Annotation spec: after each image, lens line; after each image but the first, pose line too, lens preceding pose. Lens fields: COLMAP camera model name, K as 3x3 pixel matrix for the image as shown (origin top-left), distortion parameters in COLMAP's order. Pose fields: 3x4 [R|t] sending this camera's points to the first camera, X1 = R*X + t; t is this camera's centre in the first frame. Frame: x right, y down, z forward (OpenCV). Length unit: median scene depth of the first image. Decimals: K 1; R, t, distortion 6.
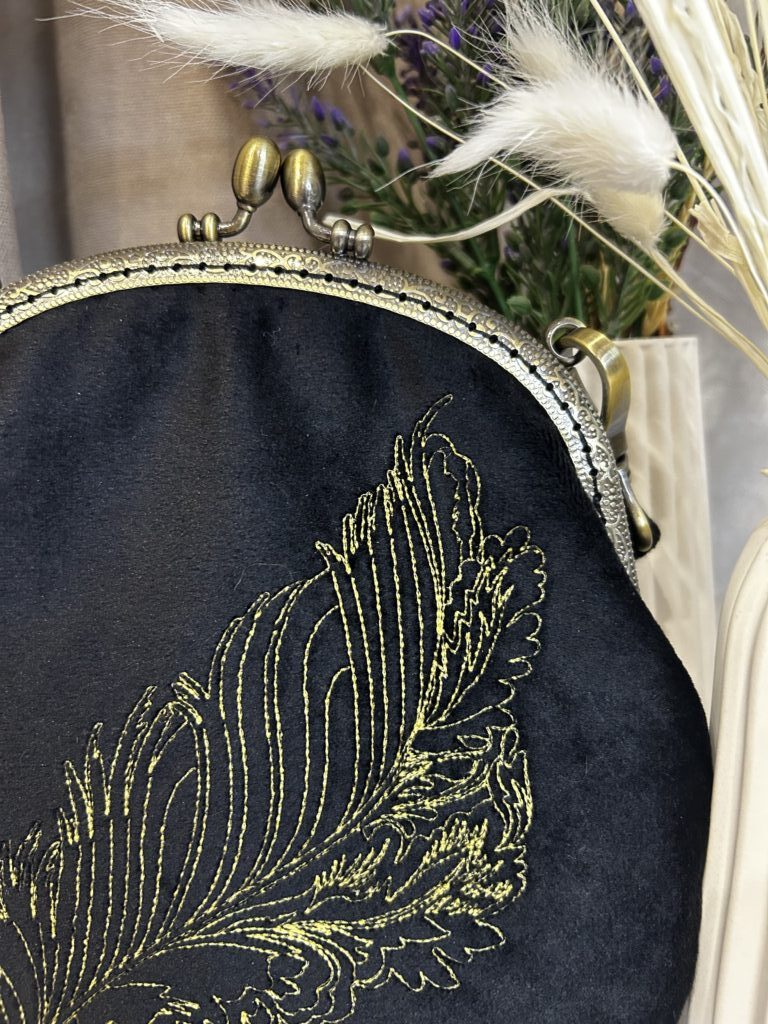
lens RADIAL K [[806.5, 0, 384.0], [0, 806.5, 512.0], [0, 0, 1]] dist [0.030611, -0.078253]
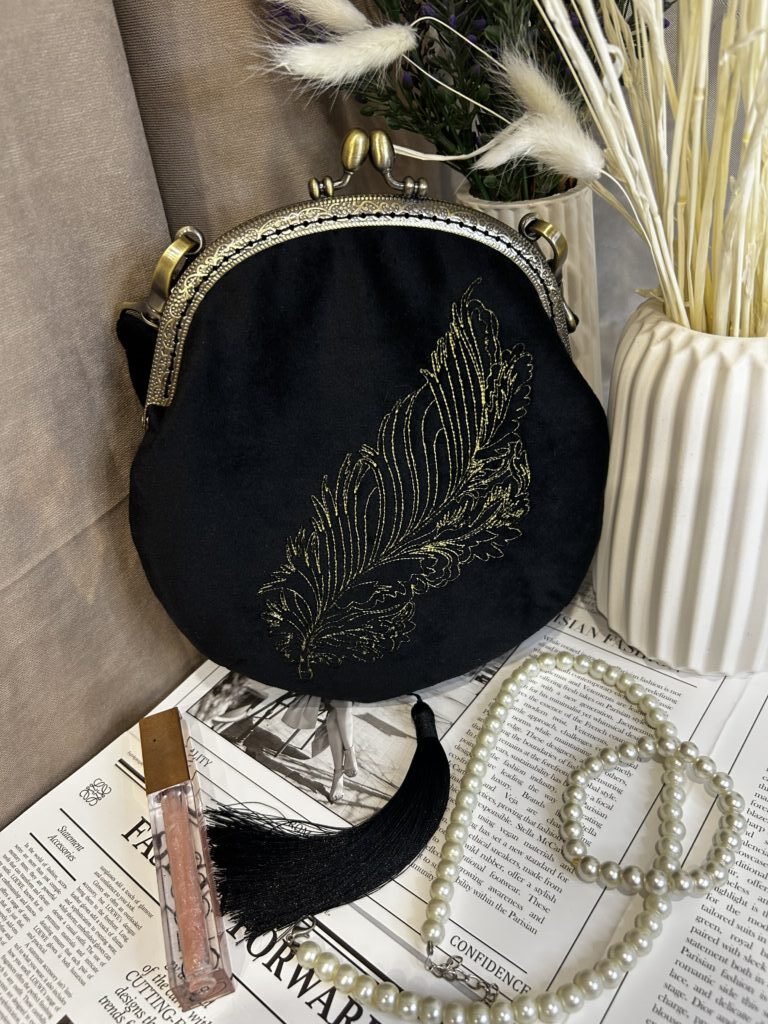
lens RADIAL K [[790.9, 0, 388.6], [0, 790.9, 508.4], [0, 0, 1]] dist [0.111183, -0.175455]
pose [[0.972104, -0.184978, 0.144208, -0.492649], [0.110577, 0.903655, 0.413739, -0.455671], [-0.206847, -0.386251, 0.898902, -0.824410]]
